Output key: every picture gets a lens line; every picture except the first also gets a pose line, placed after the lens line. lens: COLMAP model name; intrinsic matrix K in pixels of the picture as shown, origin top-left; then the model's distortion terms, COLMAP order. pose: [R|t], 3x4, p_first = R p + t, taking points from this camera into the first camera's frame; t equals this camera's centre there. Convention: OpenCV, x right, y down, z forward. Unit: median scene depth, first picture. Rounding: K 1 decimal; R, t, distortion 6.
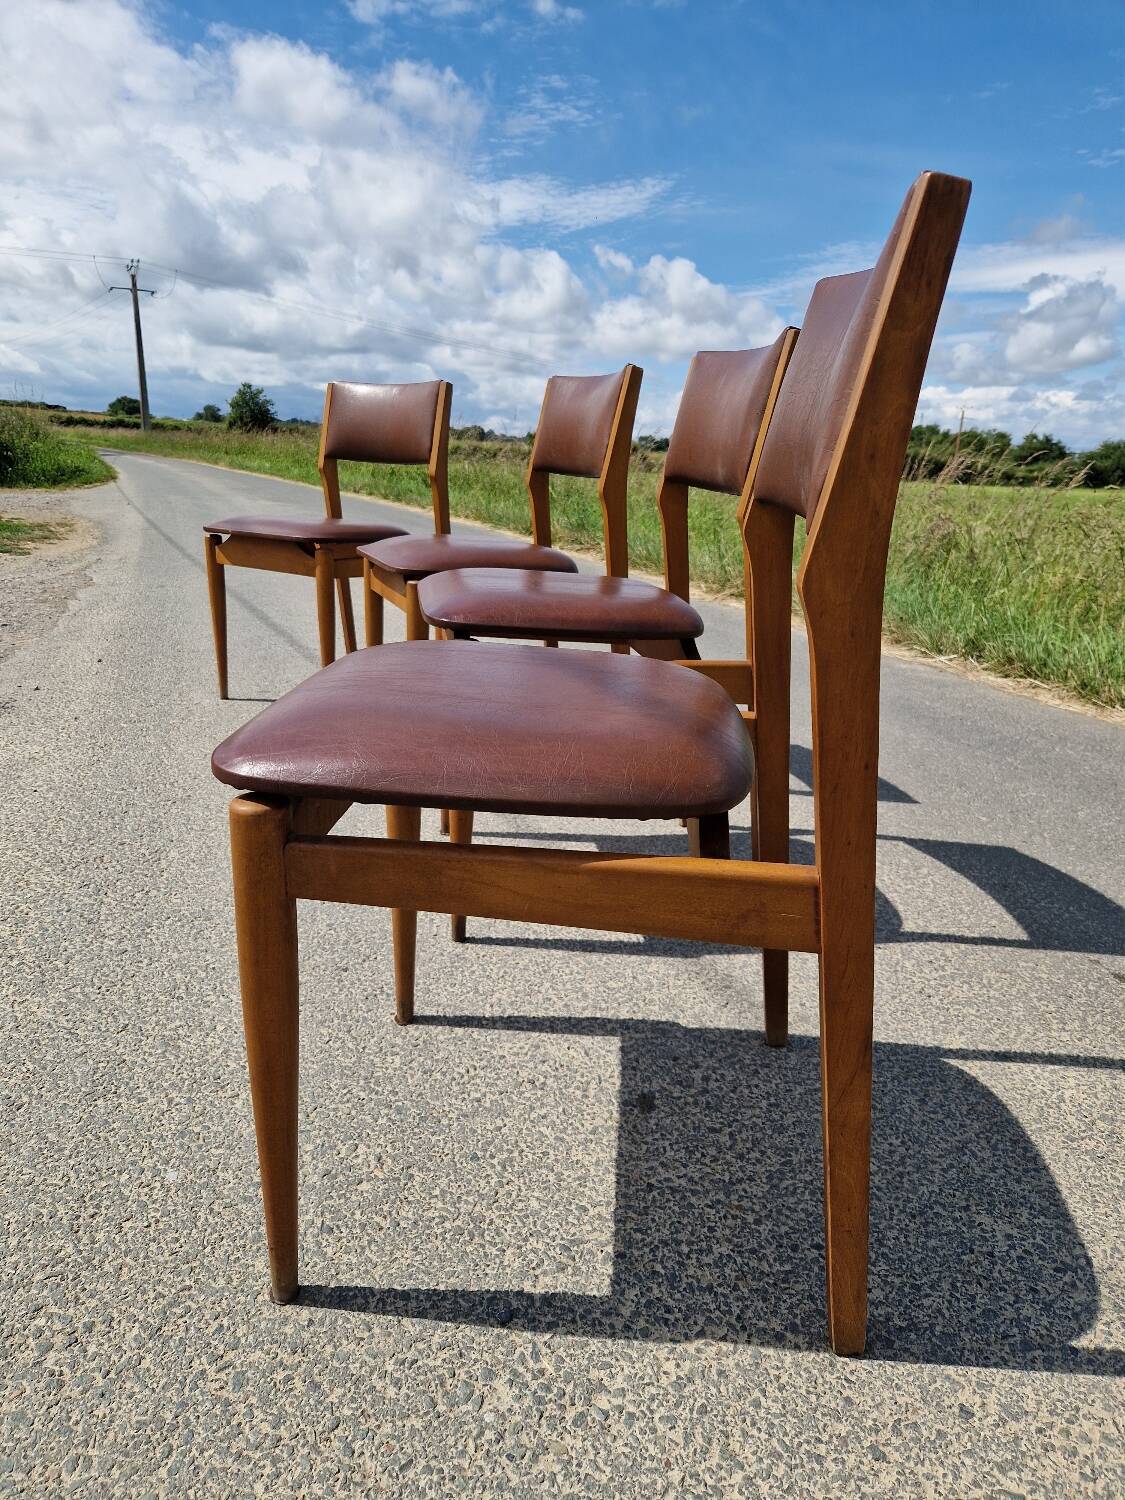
lens RADIAL K [[1031.2, 0, 563.2], [0, 1031.2, 790.6], [0, 0, 1]] dist [0.060563, -0.052479]
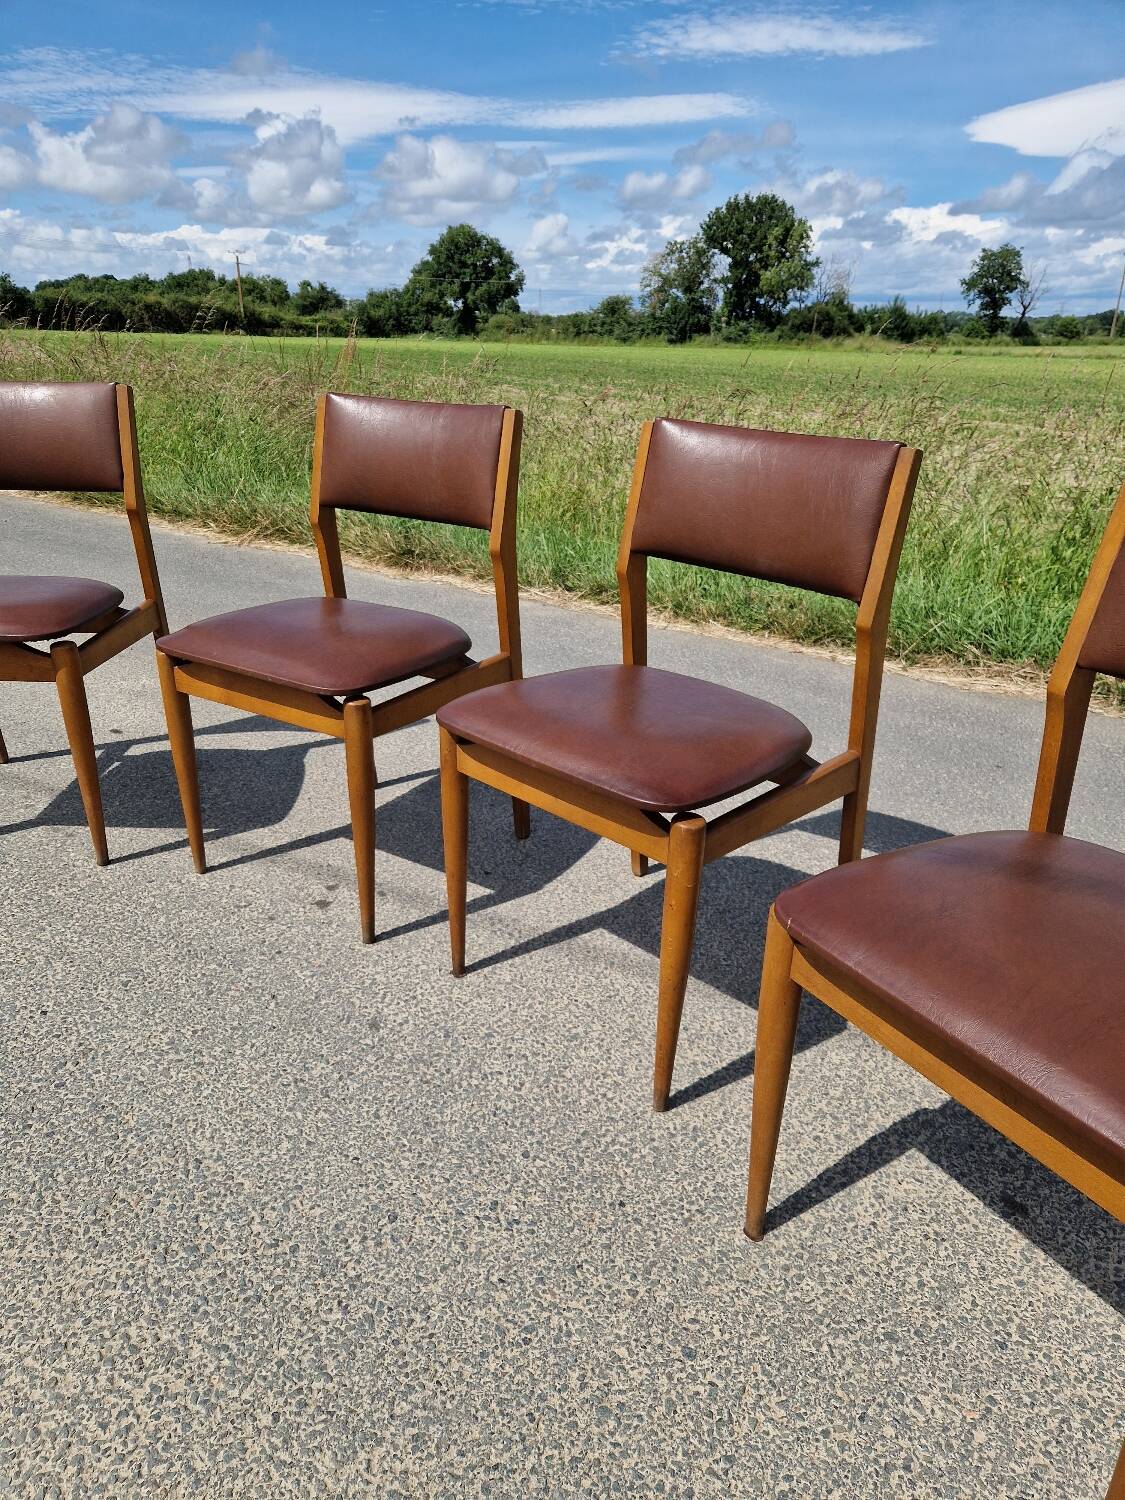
lens RADIAL K [[1031.2, 0, 582.3], [0, 1031.2, 765.2], [0, 0, 1]] dist [0.060563, -0.052479]
pose [[0.792153, -0.257294, 0.553438, -0.592797], [0.194556, 0.965943, 0.170594, -0.328986], [-0.578483, -0.027461, 0.815232, 0.275537]]
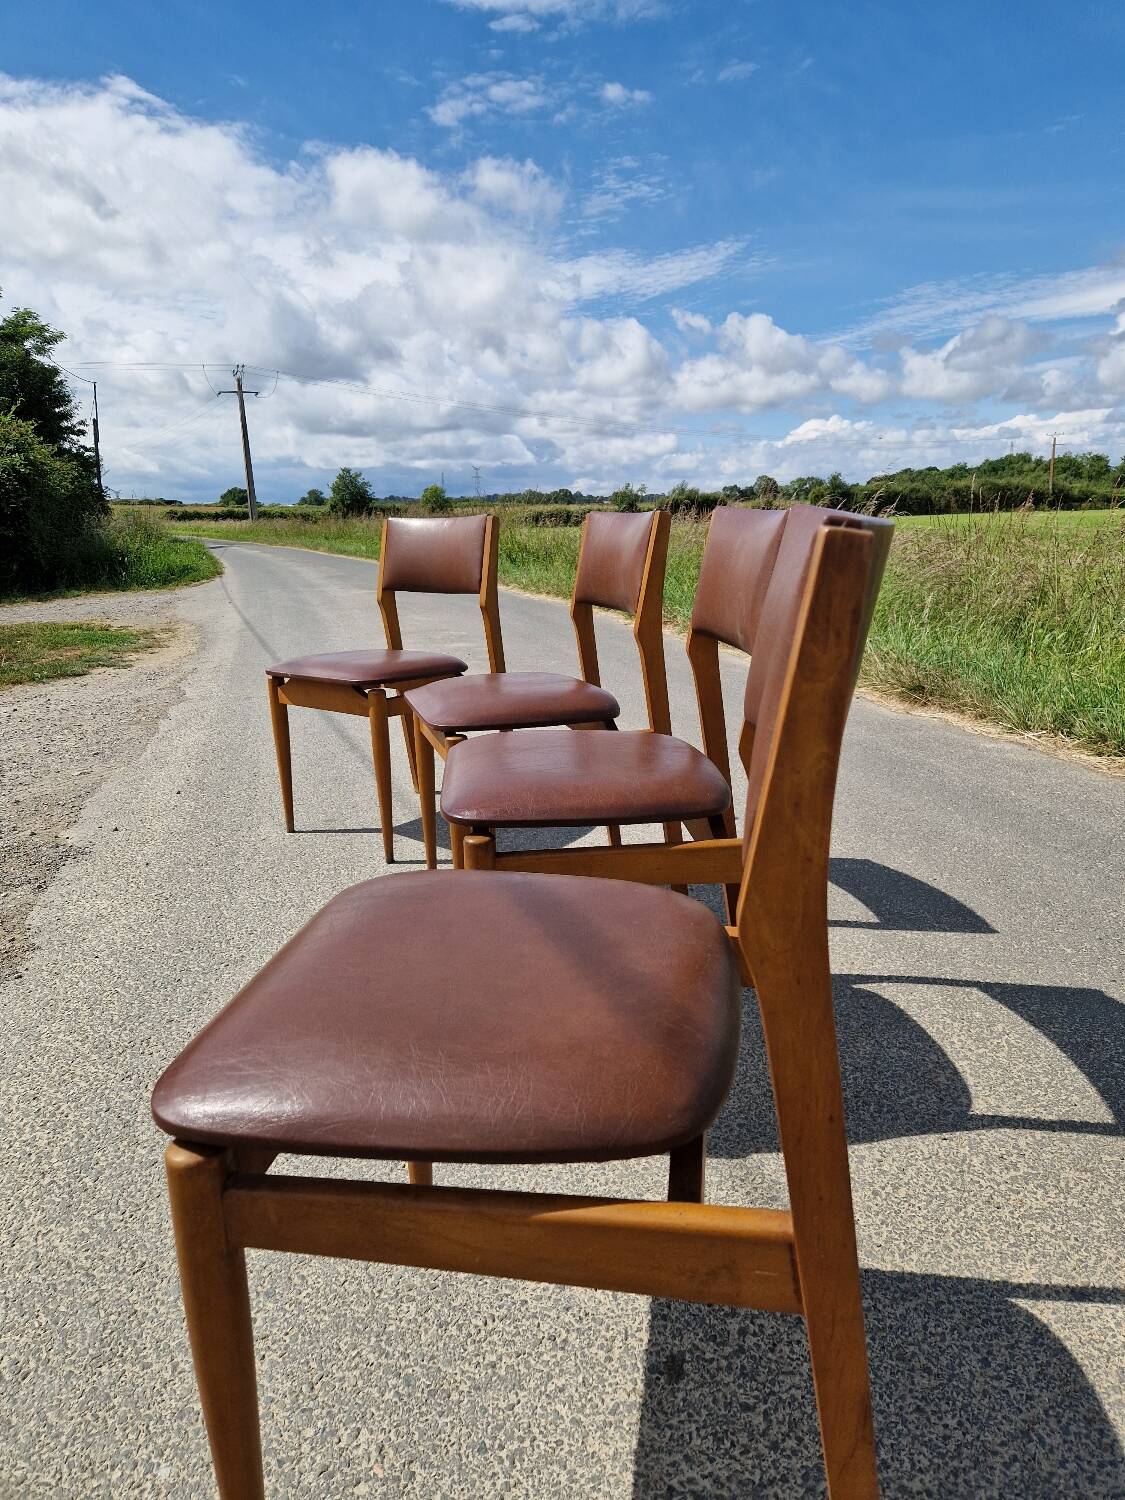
lens RADIAL K [[1031.2, 0, 575.5], [0, 1031.2, 764.8], [0, 0, 1]] dist [0.060563, -0.052479]
pose [[0.994913, -0.051456, -0.086609, 0.075599], [0.045064, 0.996224, -0.074203, -0.123617], [0.090100, 0.069923, 0.993475, 0.028327]]
